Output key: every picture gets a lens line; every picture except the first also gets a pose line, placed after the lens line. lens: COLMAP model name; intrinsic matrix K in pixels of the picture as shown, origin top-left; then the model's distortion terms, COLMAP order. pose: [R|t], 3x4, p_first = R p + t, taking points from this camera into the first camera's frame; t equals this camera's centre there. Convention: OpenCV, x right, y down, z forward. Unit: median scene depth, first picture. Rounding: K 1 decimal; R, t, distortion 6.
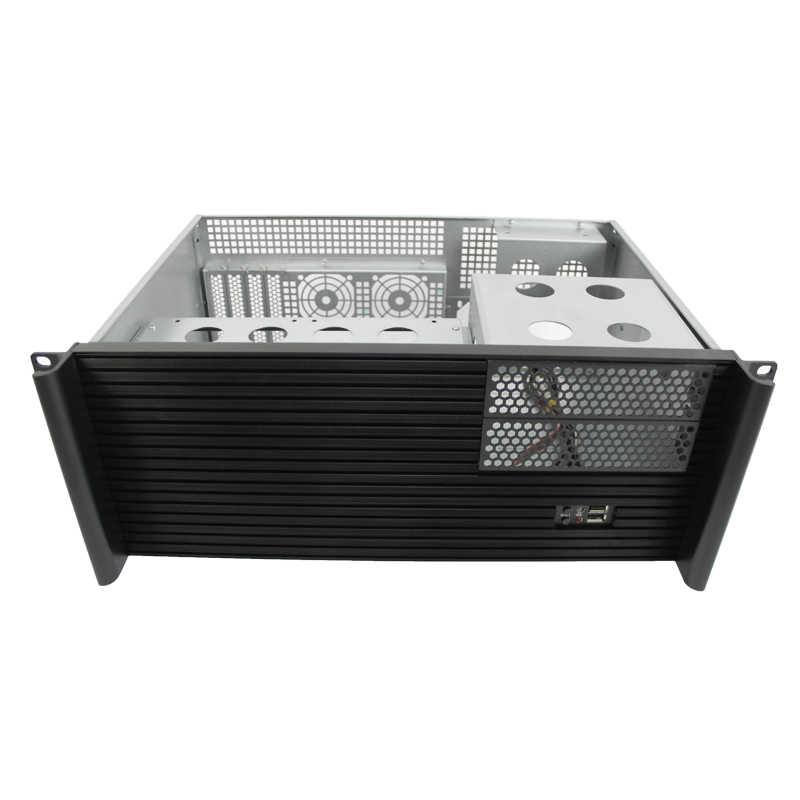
lens RADIAL K [[740.4, 0, 382.0], [0, 740.4, 401.7], [0, 0, 1]] dist [-0.150480, 0.131424]
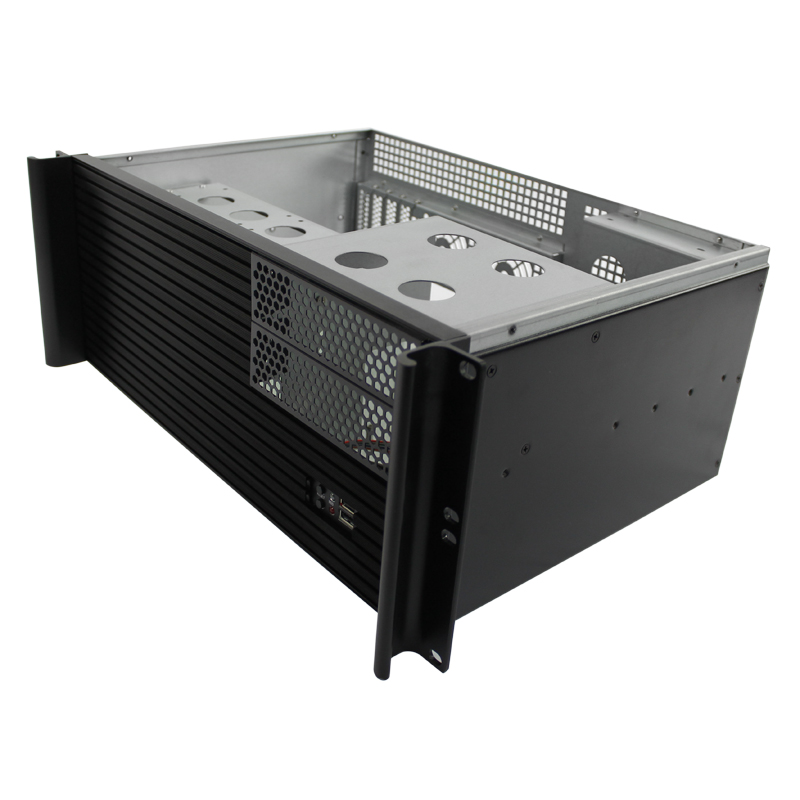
lens RADIAL K [[911.4, 0, 400.0], [0, 911.4, 400.0], [0, 0, 1]] dist [-0.118148, 0.004994]
pose [[0.660785, 0.375127, -0.650109, 0.679783], [-0.441587, 0.894682, 0.067413, -0.029691], [0.606930, 0.242534, 0.756844, 0.201472]]
